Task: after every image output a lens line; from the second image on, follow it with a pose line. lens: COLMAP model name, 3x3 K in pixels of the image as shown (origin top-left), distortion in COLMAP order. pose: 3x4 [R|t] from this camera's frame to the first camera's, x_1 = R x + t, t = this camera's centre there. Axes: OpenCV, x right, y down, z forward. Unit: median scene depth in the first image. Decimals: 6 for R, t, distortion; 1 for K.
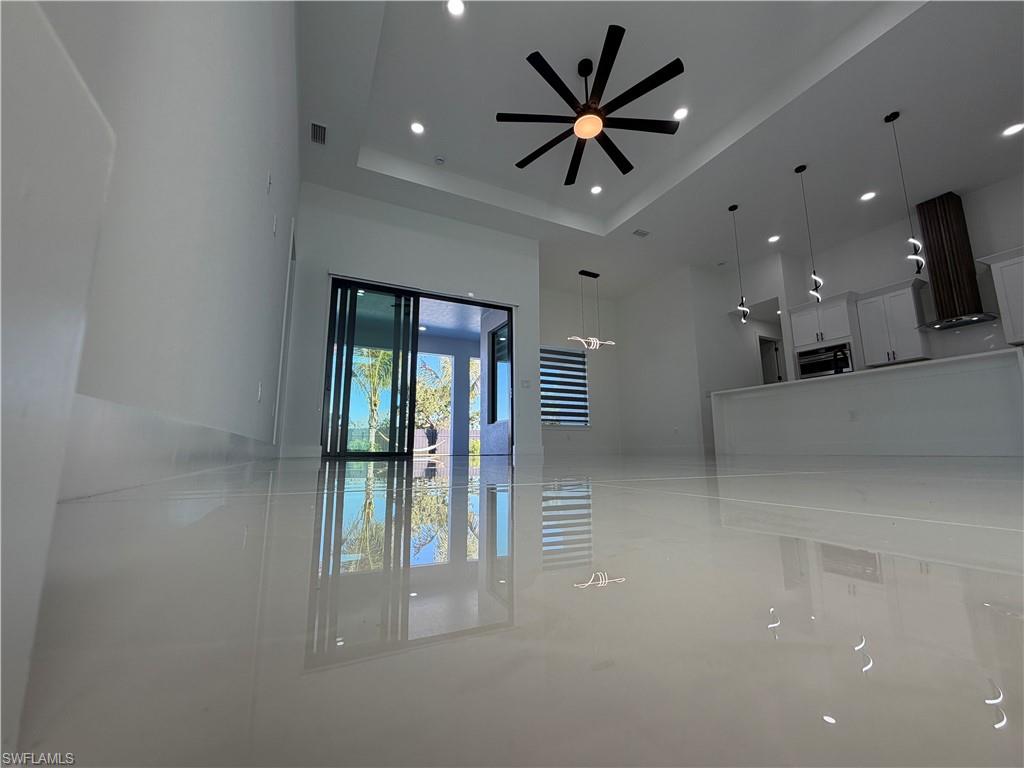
lens RADIAL K [[408.9, 0, 506.8], [0, 408.9, 384.6], [0, 0, 1]] dist [-0.015307, 0.001028]
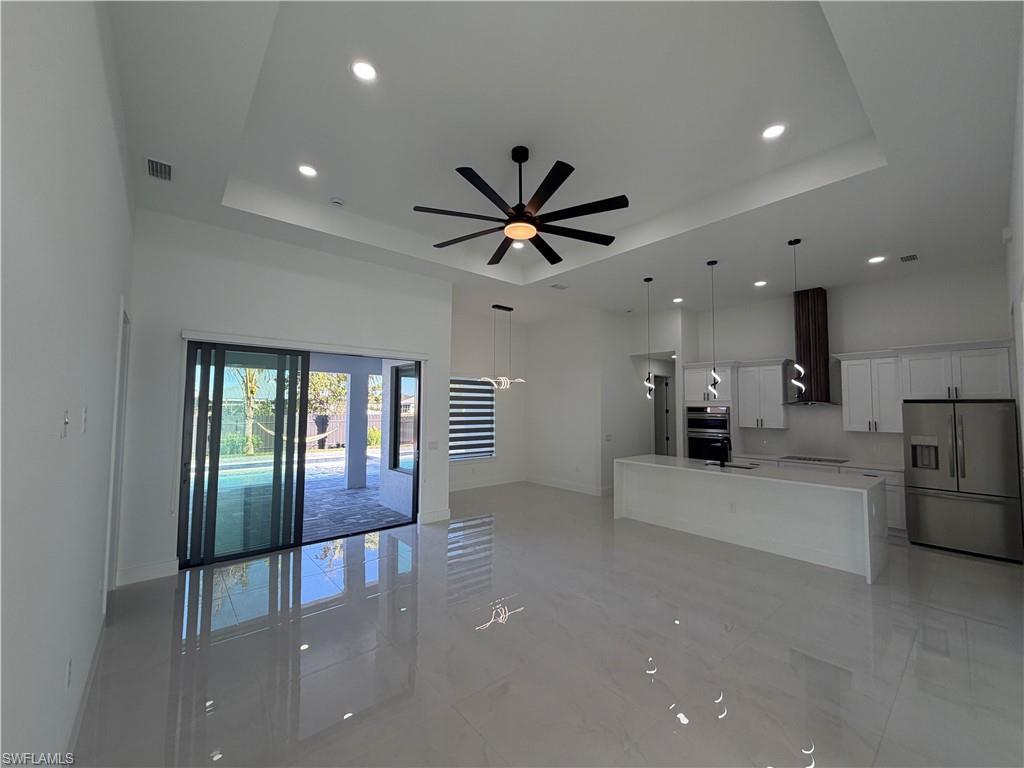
lens RADIAL K [[408.9, 0, 512.5], [0, 408.9, 384.8], [0, 0, 1]] dist [-0.015307, 0.001028]
pose [[0.966400, 0.023698, 0.255946, -0.019966], [-0.050750, 0.993731, 0.099611, -0.232901], [-0.251981, -0.109253, 0.961545, 0.072347]]
